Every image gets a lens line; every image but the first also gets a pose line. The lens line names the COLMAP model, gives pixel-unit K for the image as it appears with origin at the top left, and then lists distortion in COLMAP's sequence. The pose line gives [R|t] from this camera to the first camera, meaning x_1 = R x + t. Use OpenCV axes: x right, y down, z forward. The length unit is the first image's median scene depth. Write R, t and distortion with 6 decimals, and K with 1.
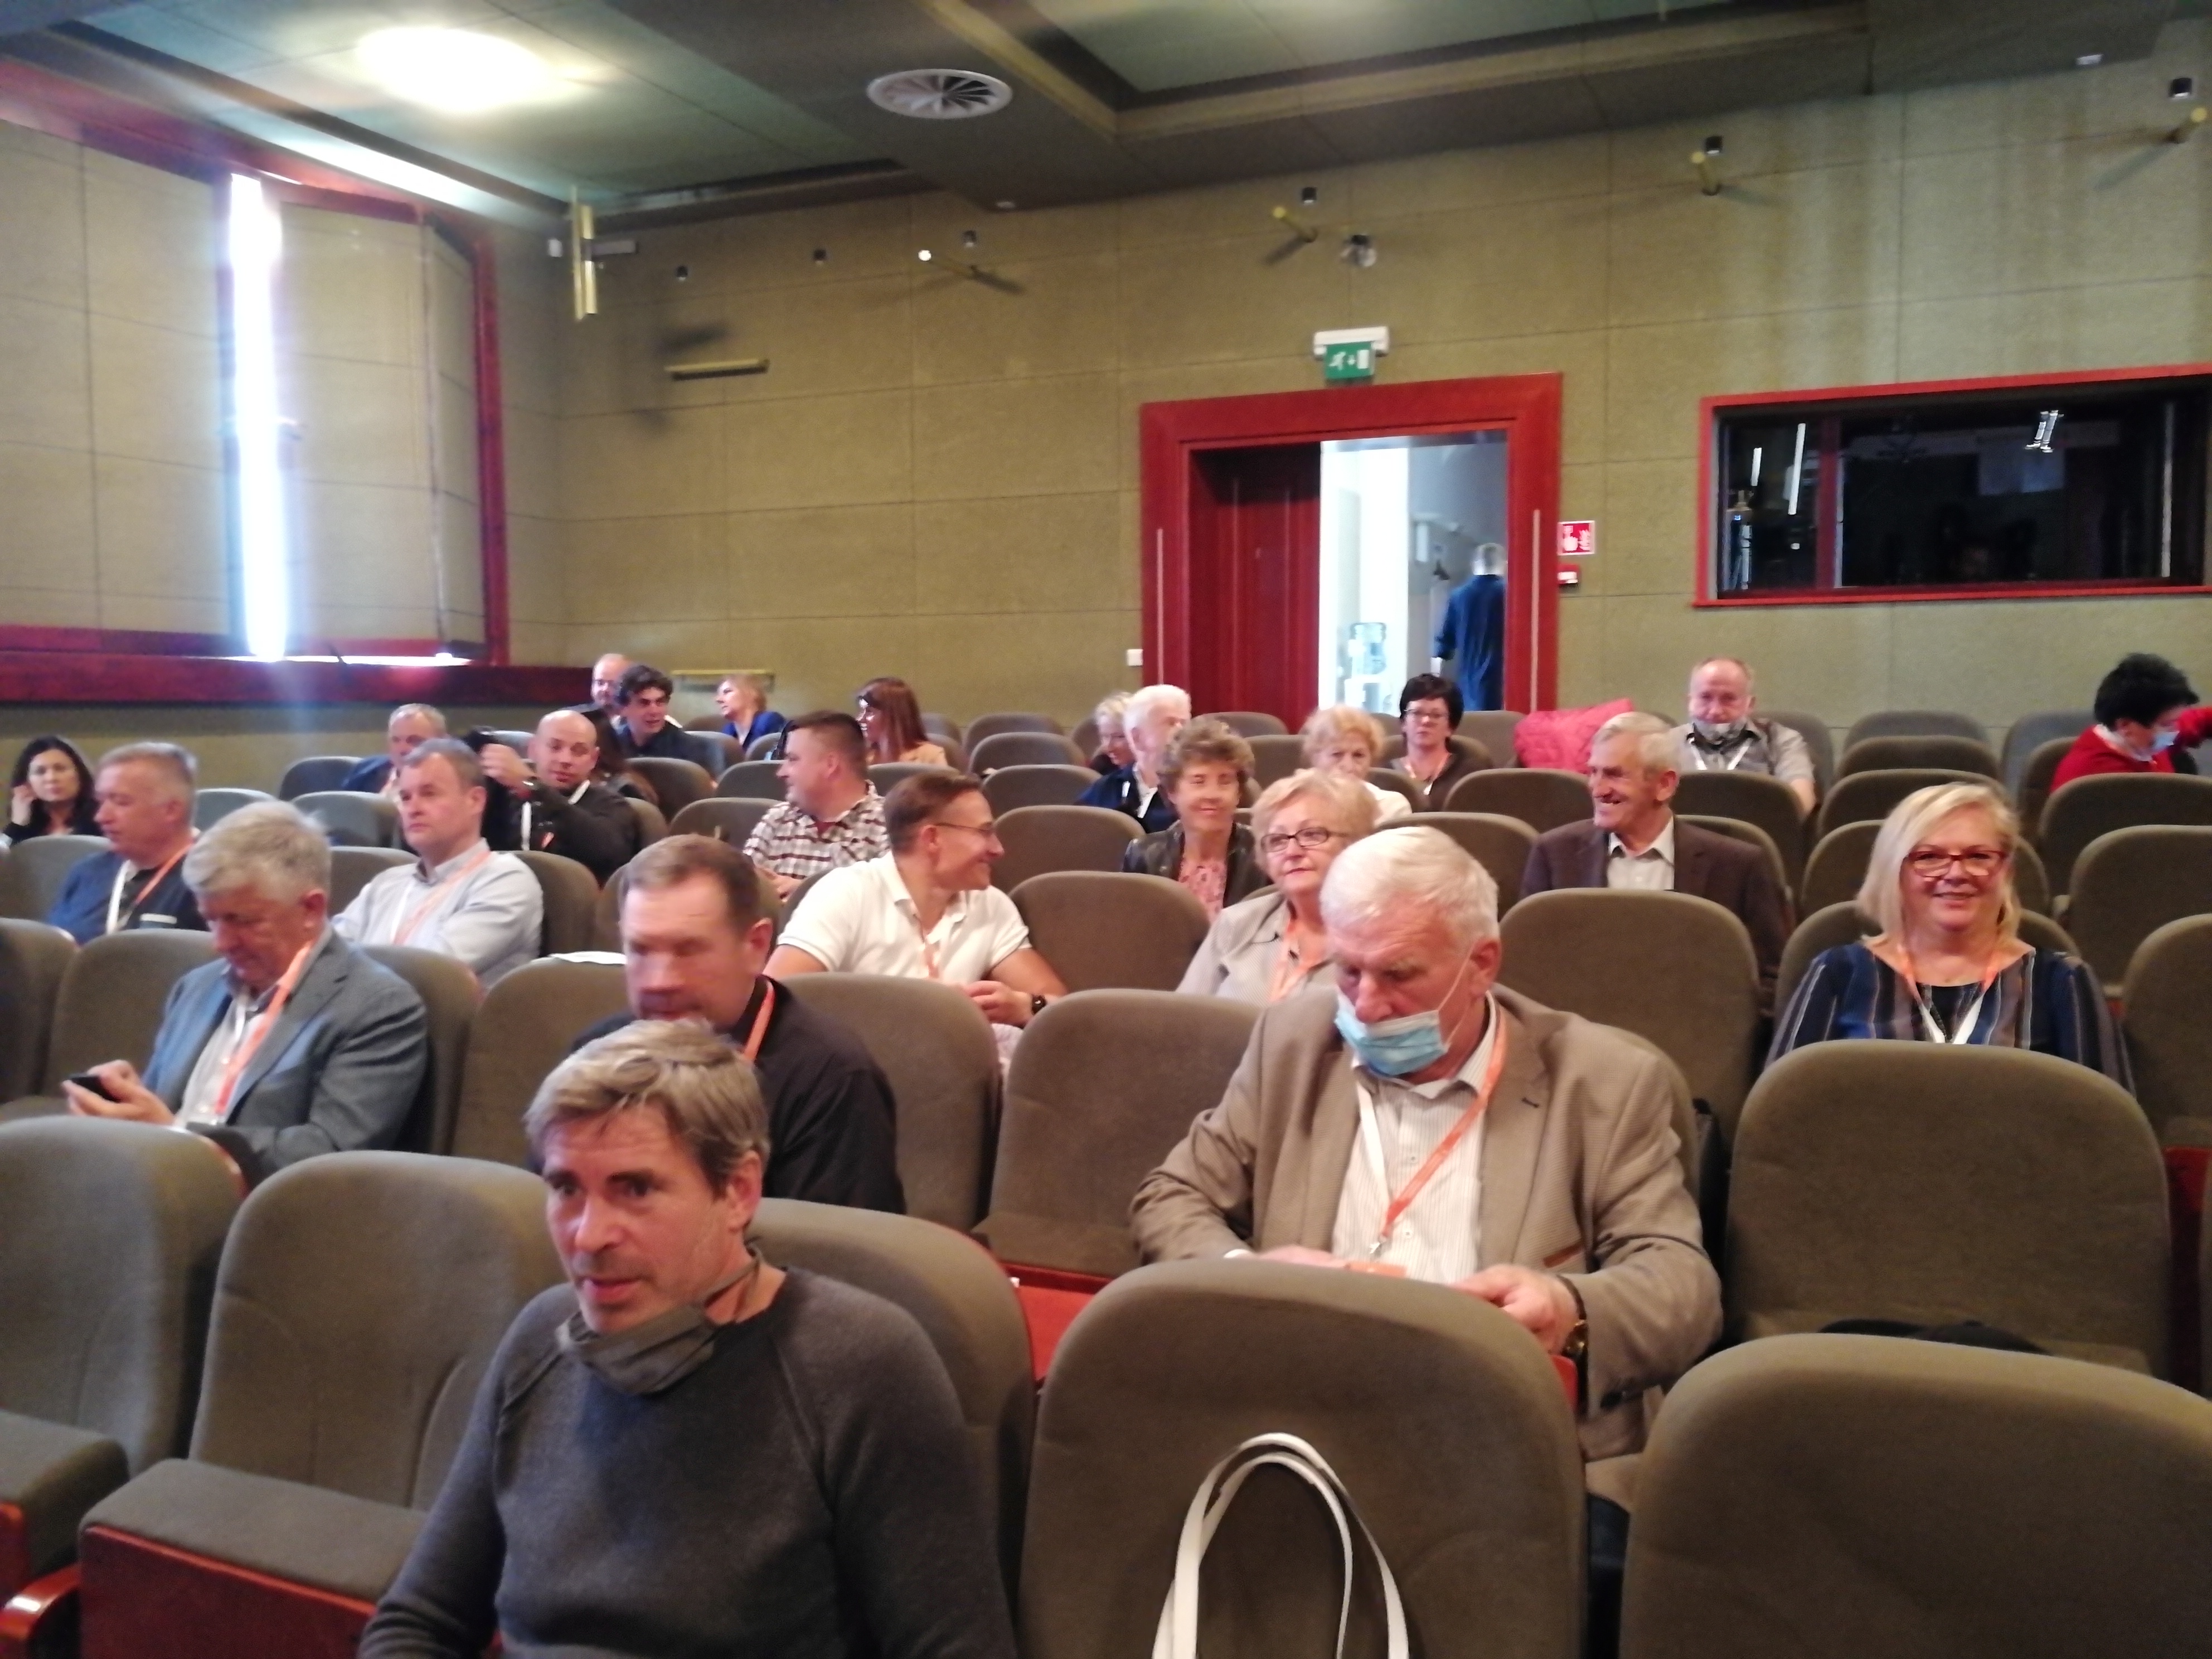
lens RADIAL K [[1750.4, 0, 1106.5], [0, 1750.4, 800.9], [0, 0, 1]] dist [-0.028813, -0.018267]
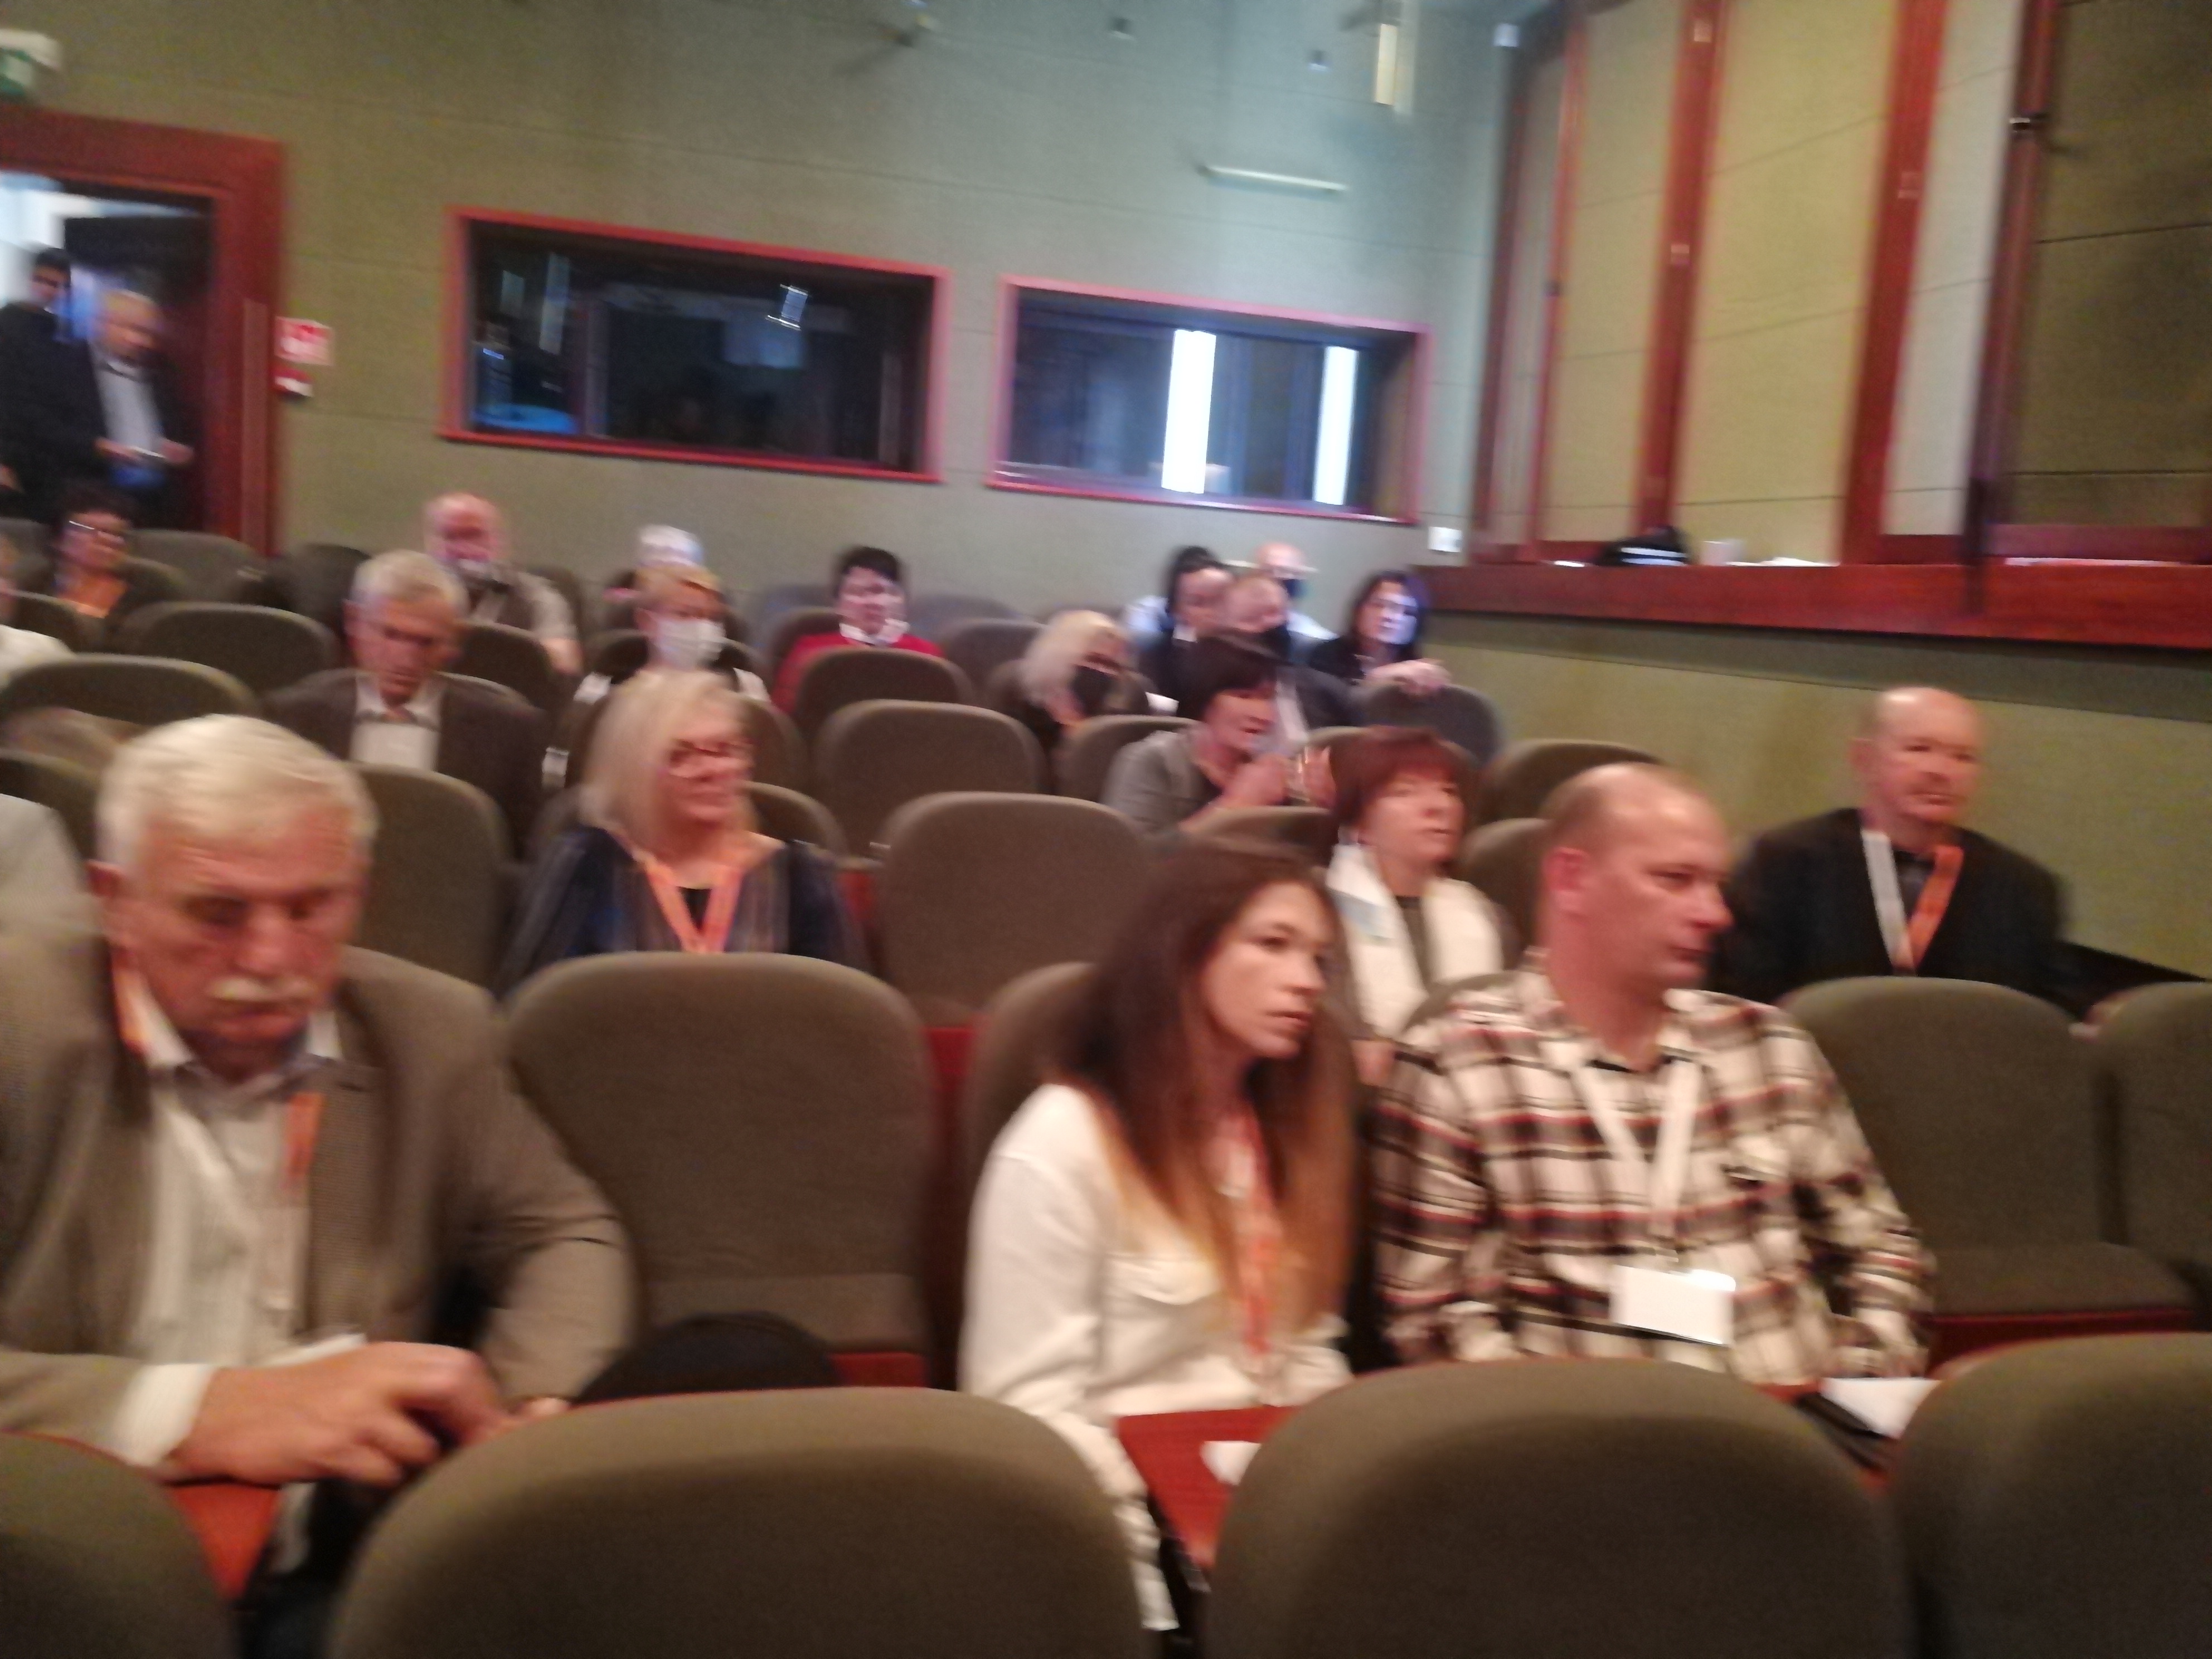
lens RADIAL K [[1747.3, 0, 1100.8], [0, 1747.3, 912.0], [0, 0, 1]] dist [0.012513, -0.007555]
pose [[0.773223, -0.049891, 0.632168, 0.000687], [-0.047753, 0.989489, 0.136499, -0.001104], [-0.632333, -0.135732, 0.762713, 0.004696]]
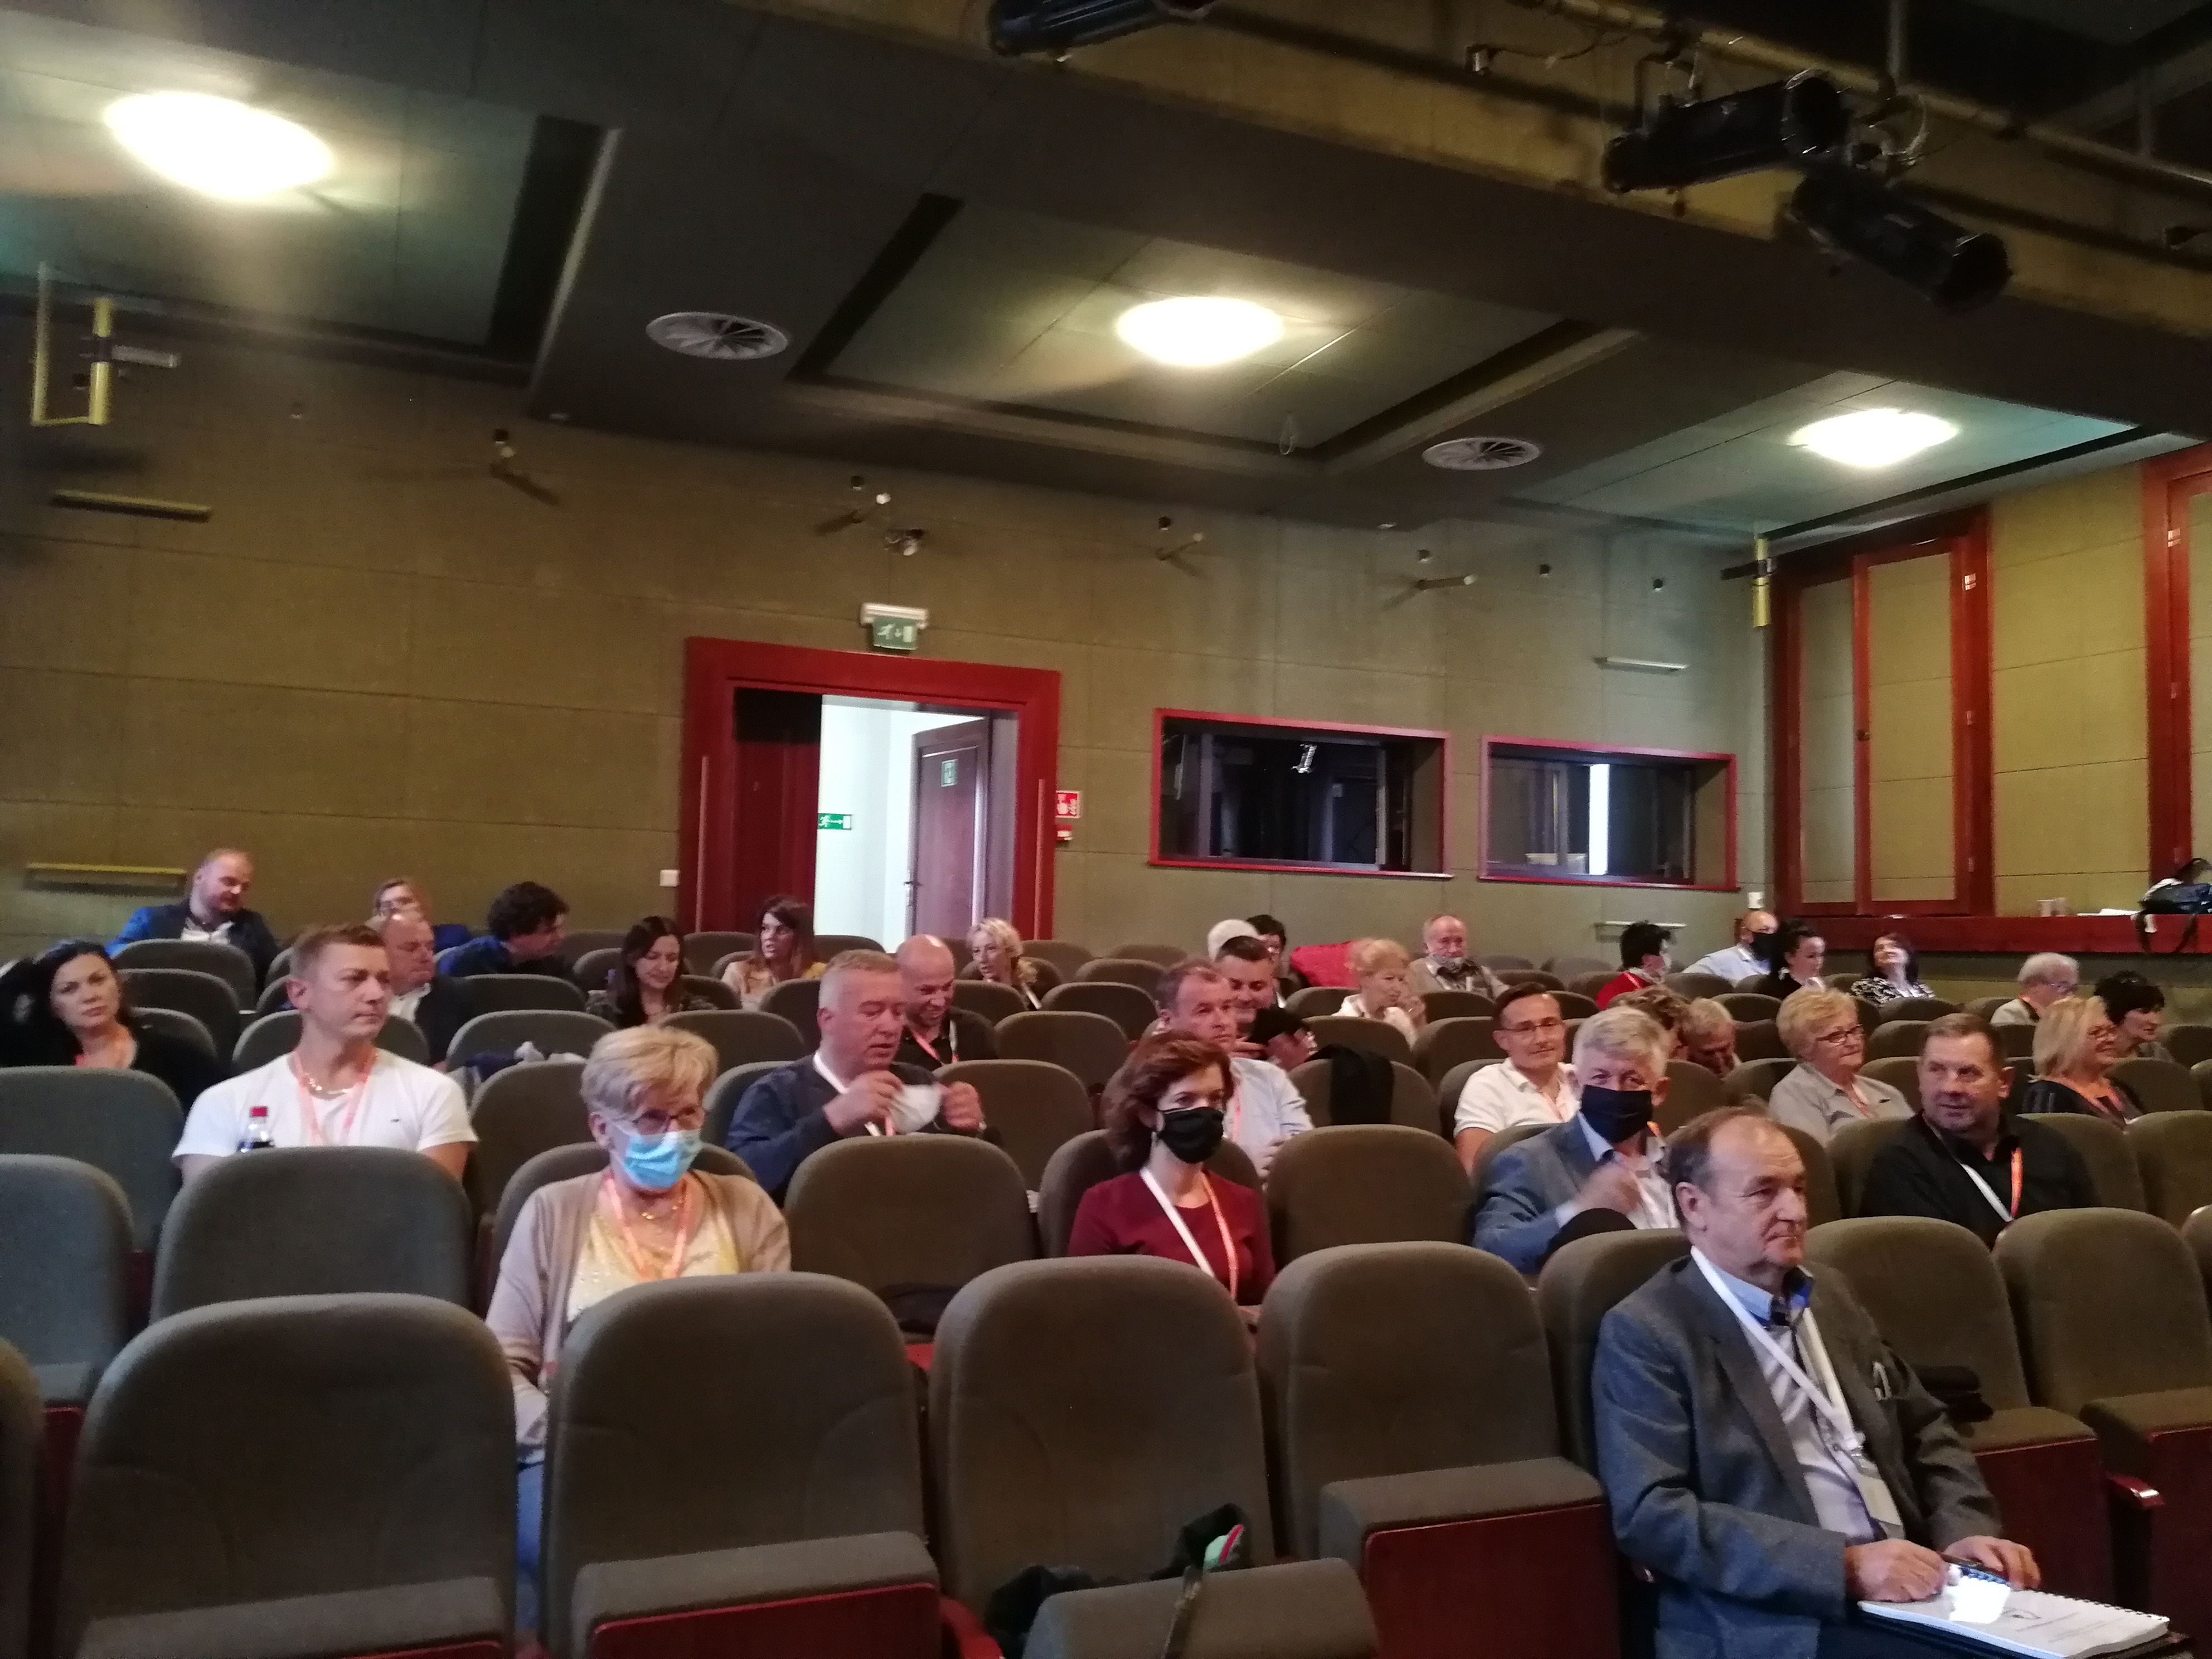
lens RADIAL K [[1705.7, 0, 1107.5], [0, 1705.7, 864.3], [0, 0, 1]] dist [-0.043857, -0.007152]
pose [[0.679704, 0.056513, 0.731306, -0.632961], [0.009709, 0.996247, -0.086011, -0.002248], [-0.733422, 0.065562, 0.676604, 0.161253]]
